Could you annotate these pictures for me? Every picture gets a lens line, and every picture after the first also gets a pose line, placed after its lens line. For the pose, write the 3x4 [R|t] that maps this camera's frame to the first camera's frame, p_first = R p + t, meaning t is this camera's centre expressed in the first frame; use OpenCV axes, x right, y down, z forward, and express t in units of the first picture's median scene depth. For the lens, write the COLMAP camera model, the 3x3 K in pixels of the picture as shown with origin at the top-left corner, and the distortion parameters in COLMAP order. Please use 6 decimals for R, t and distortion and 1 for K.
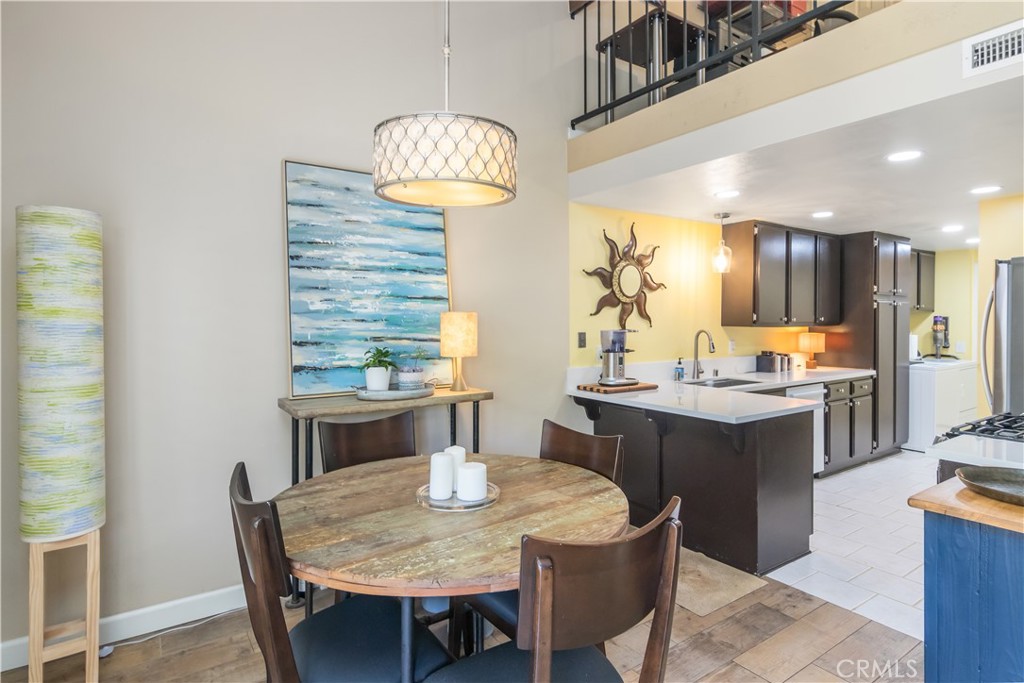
lens RADIAL K [[549.0, 0, 521.8], [0, 549.0, 317.3], [0, 0, 1]] dist [0.000221, 0.001260]
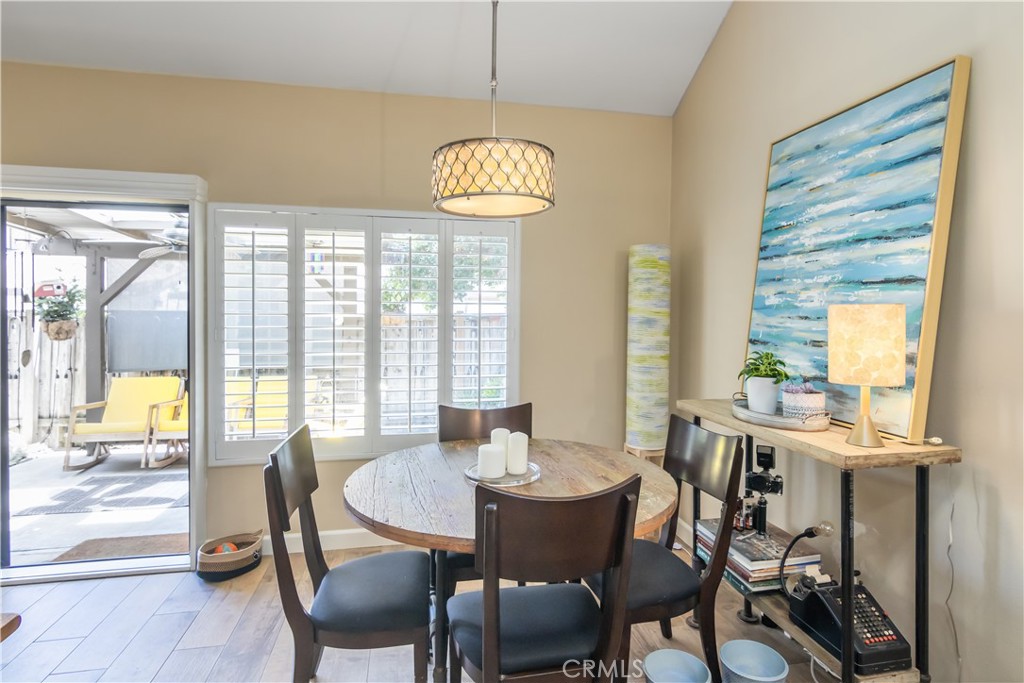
lens RADIAL K [[549.0, 0, 521.8], [0, 549.0, 317.3], [0, 0, 1]] dist [0.000221, 0.001260]
pose [[-0.398905, 0.004579, -0.916981, 0.397612], [-0.008659, 0.999924, 0.008760, 0.001346], [0.916951, 0.011434, -0.398836, 0.665609]]
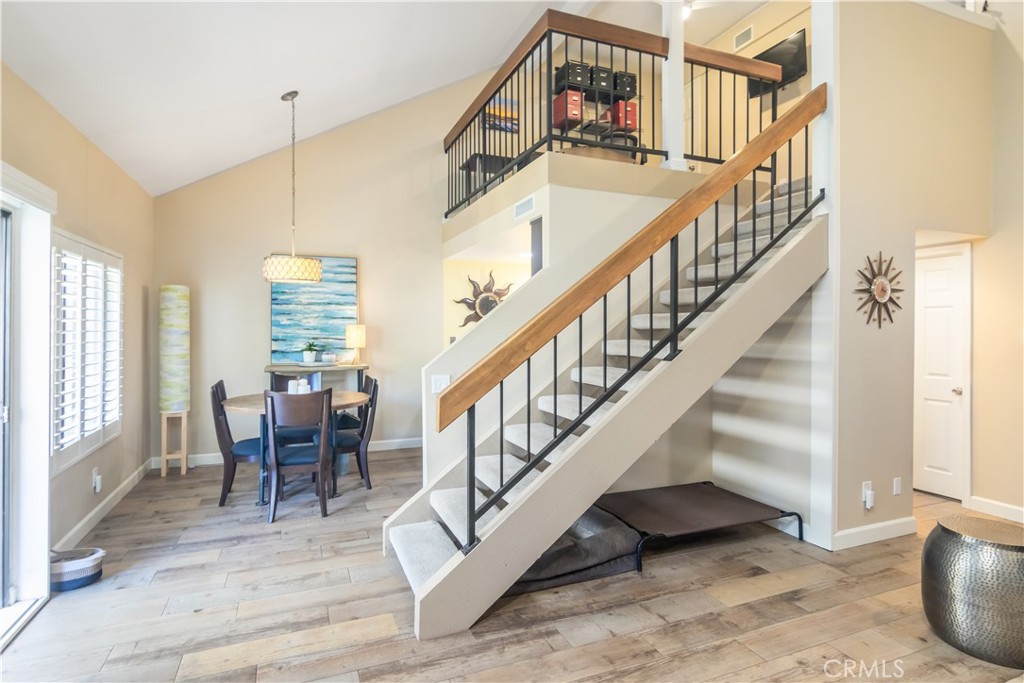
lens RADIAL K [[540.4, 0, 514.8], [0, 540.4, 324.8], [0, 0, 1]] dist [0.012789, 0.000510]
pose [[0.976133, 0.002738, -0.217158, 0.637631], [-0.003204, 0.999993, -0.001795, -0.006618], [0.217152, 0.002448, 0.976135, -0.568583]]
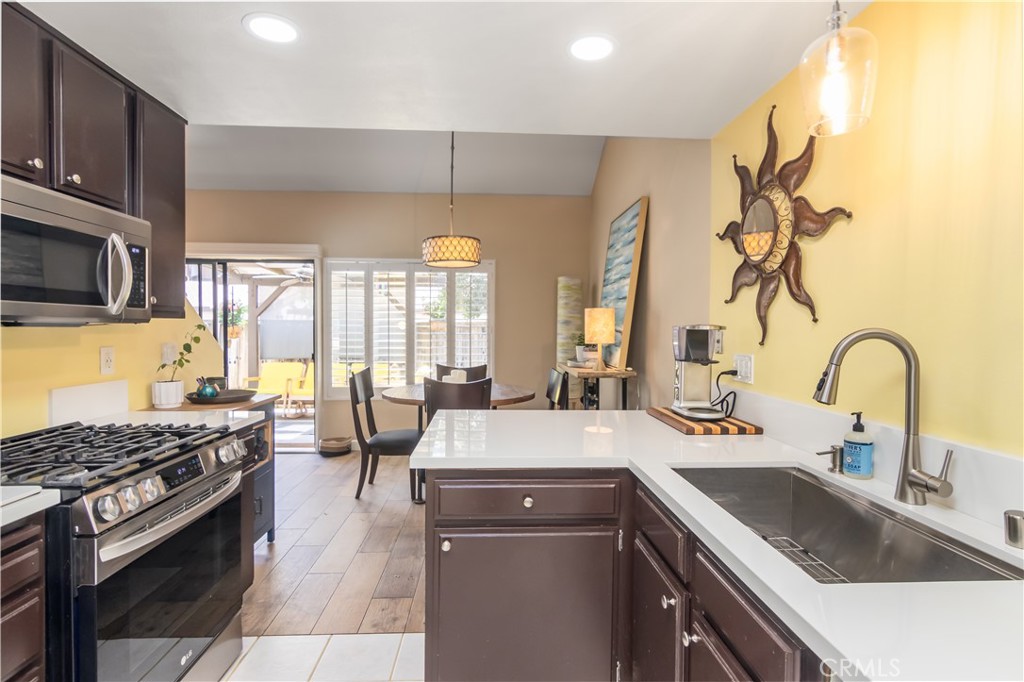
lens RADIAL K [[514.5, 0, 515.3], [0, 514.5, 337.6], [0, 0, 1]] dist [0.000031, 0.000194]
pose [[-0.529276, 0.014180, -0.848331, 0.732979], [-0.008172, 0.999729, 0.021809, 0.024418], [0.848410, 0.018475, -0.529017, 1.079754]]
